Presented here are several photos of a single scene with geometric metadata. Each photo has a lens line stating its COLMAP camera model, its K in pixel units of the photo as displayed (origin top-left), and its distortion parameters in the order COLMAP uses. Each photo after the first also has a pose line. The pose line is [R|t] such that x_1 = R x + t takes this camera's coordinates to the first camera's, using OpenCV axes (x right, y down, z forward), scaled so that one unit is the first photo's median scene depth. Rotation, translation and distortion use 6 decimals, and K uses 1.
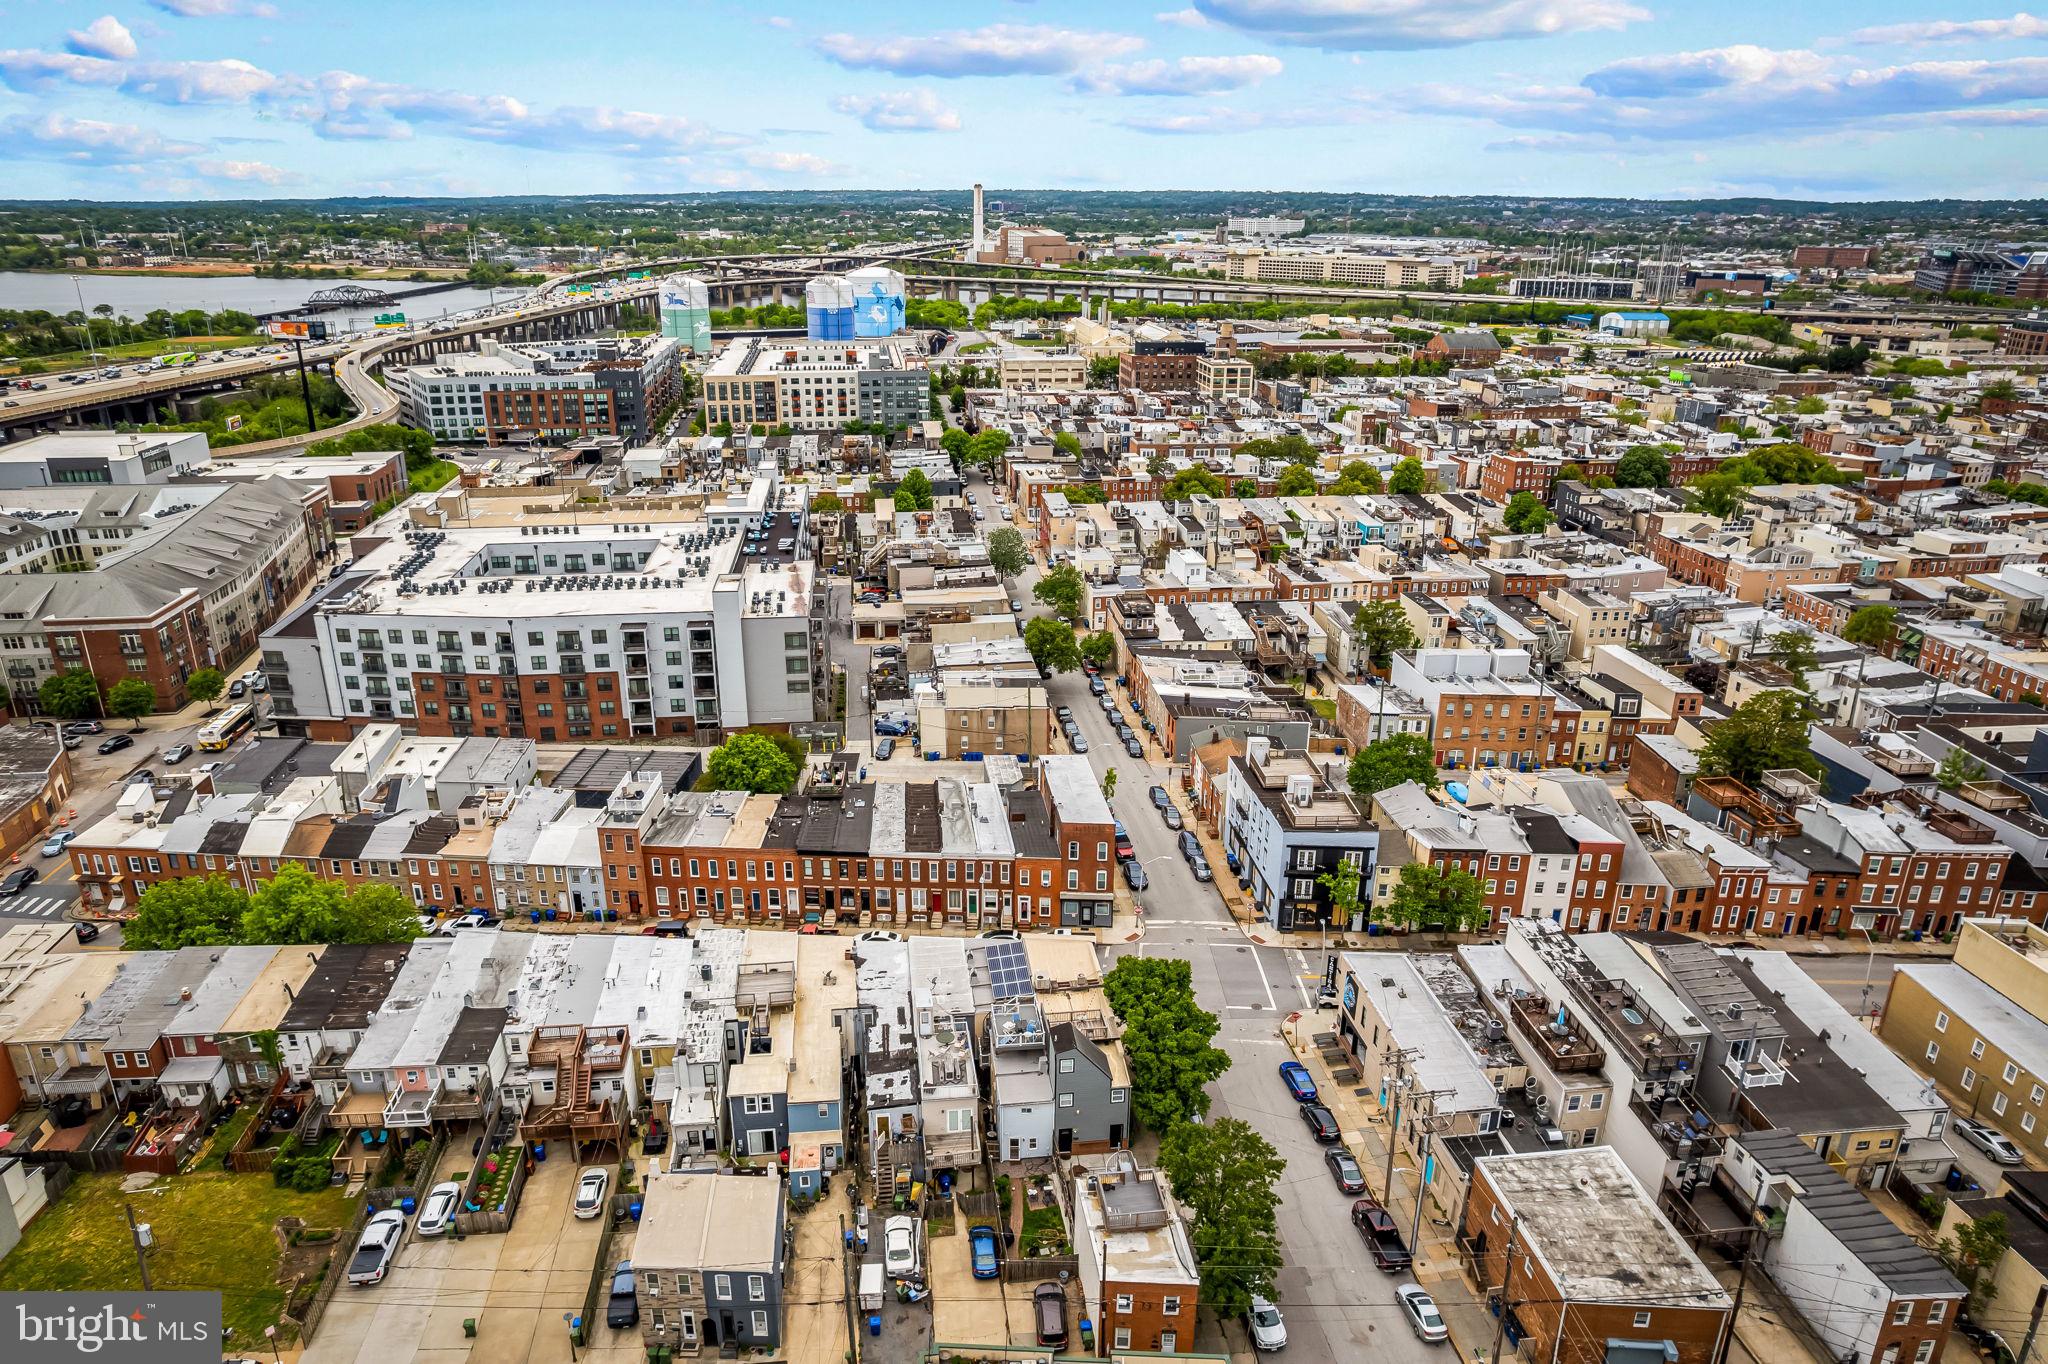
lens RADIAL K [[1312.3, 0, 1019.4], [0, 1312.3, 695.6], [0, 0, 1]] dist [-0.074350, 0.060635]
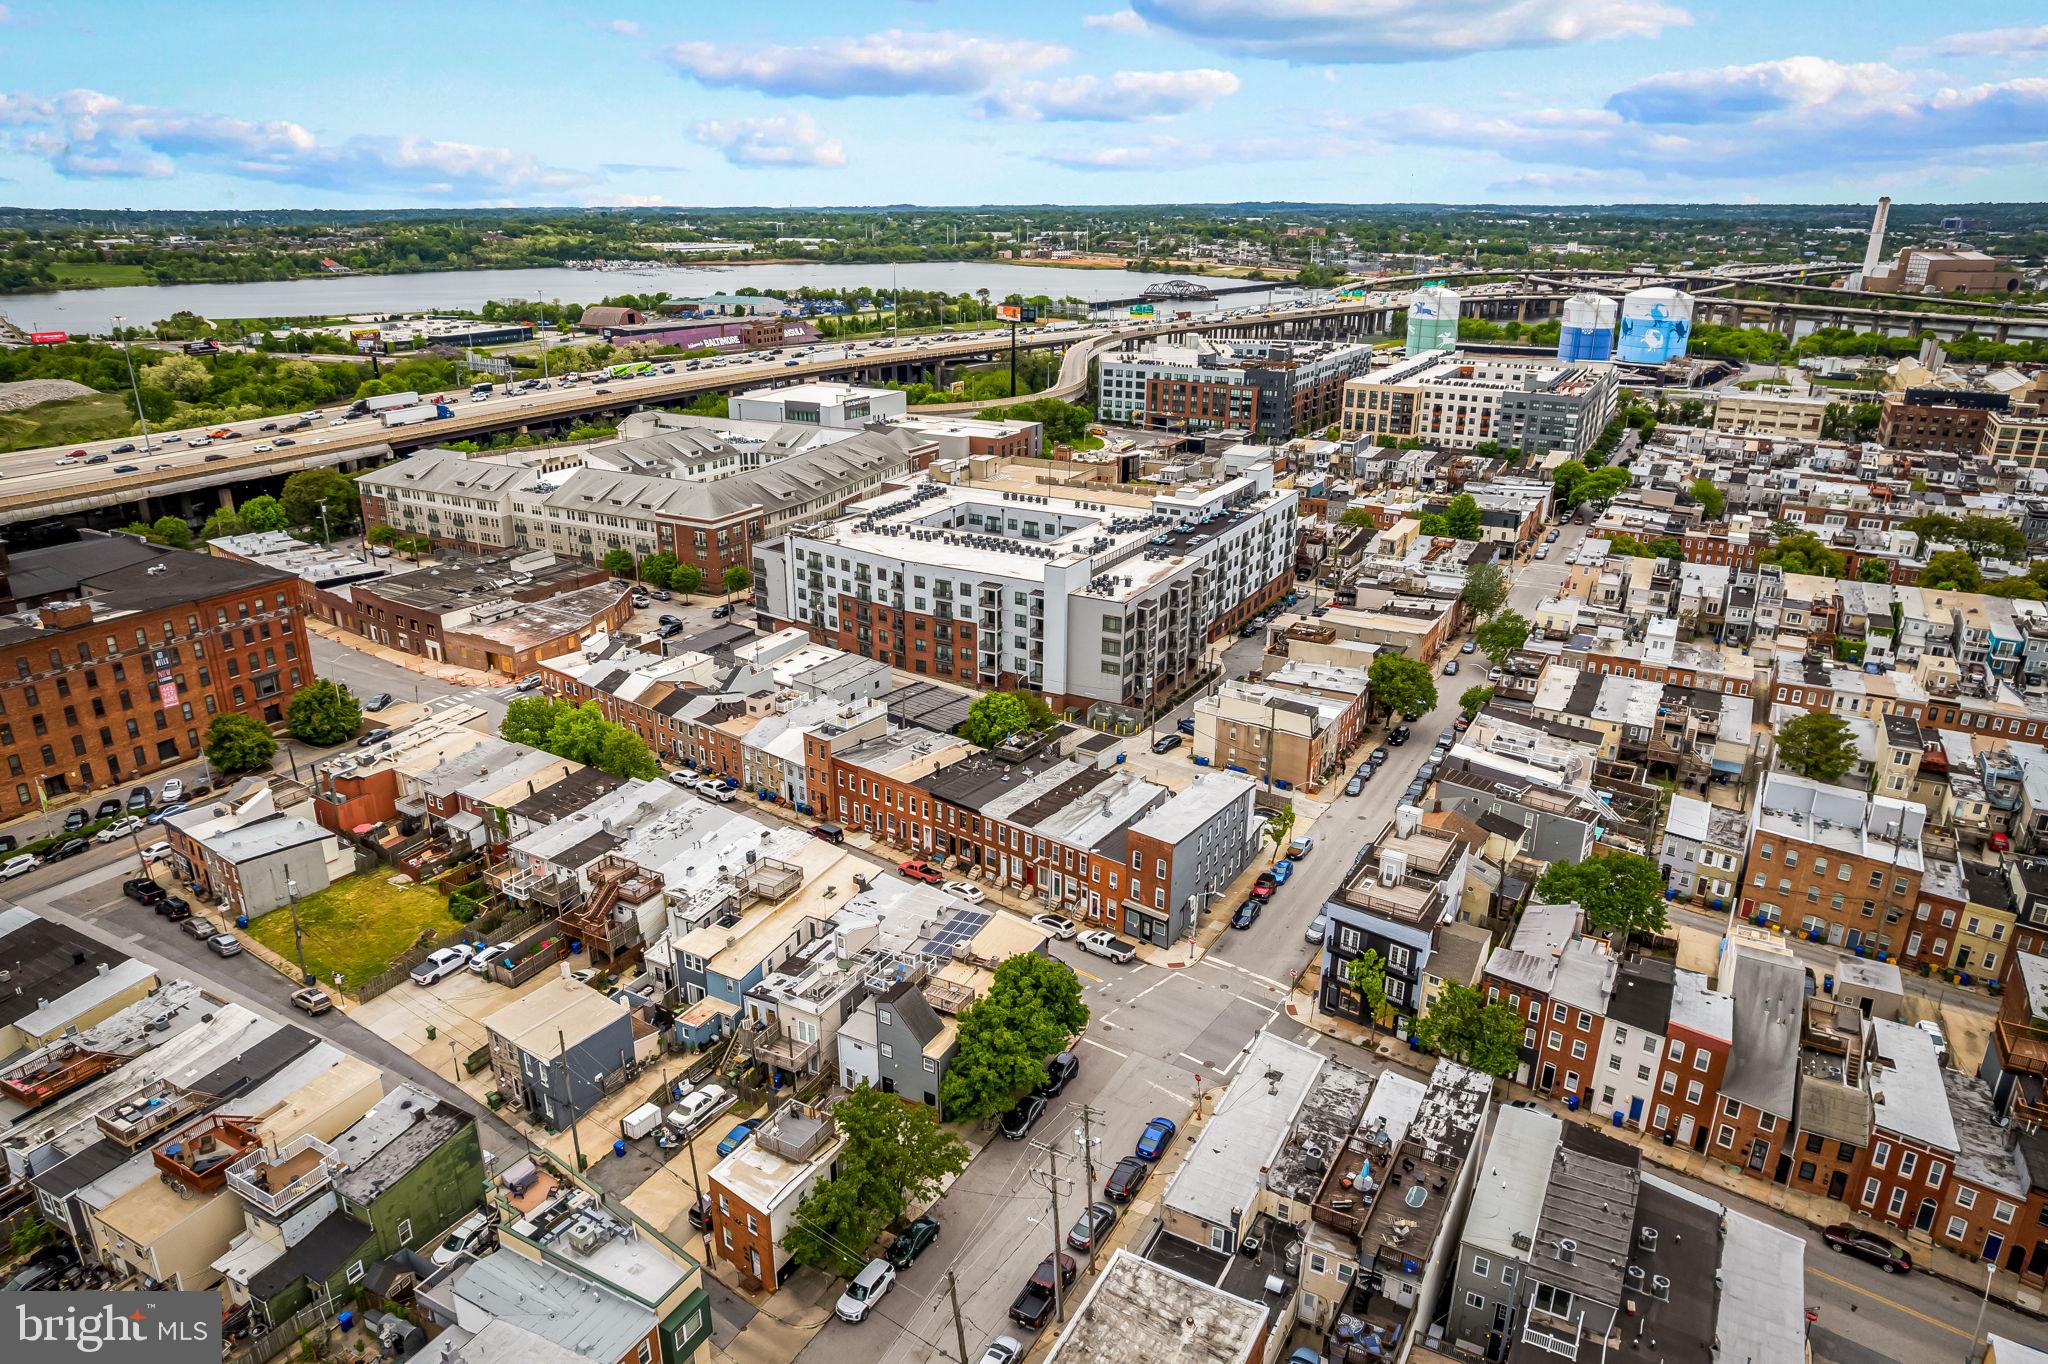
lens RADIAL K [[1312.3, 0, 1017.4], [0, 1312.3, 691.8], [0, 0, 1]] dist [-0.074350, 0.060635]
pose [[0.808738, 0.204324, -0.551538, 0.357949], [-0.209266, 0.976320, 0.054835, -0.030394], [0.549681, 0.071071, 0.832346, 0.085123]]
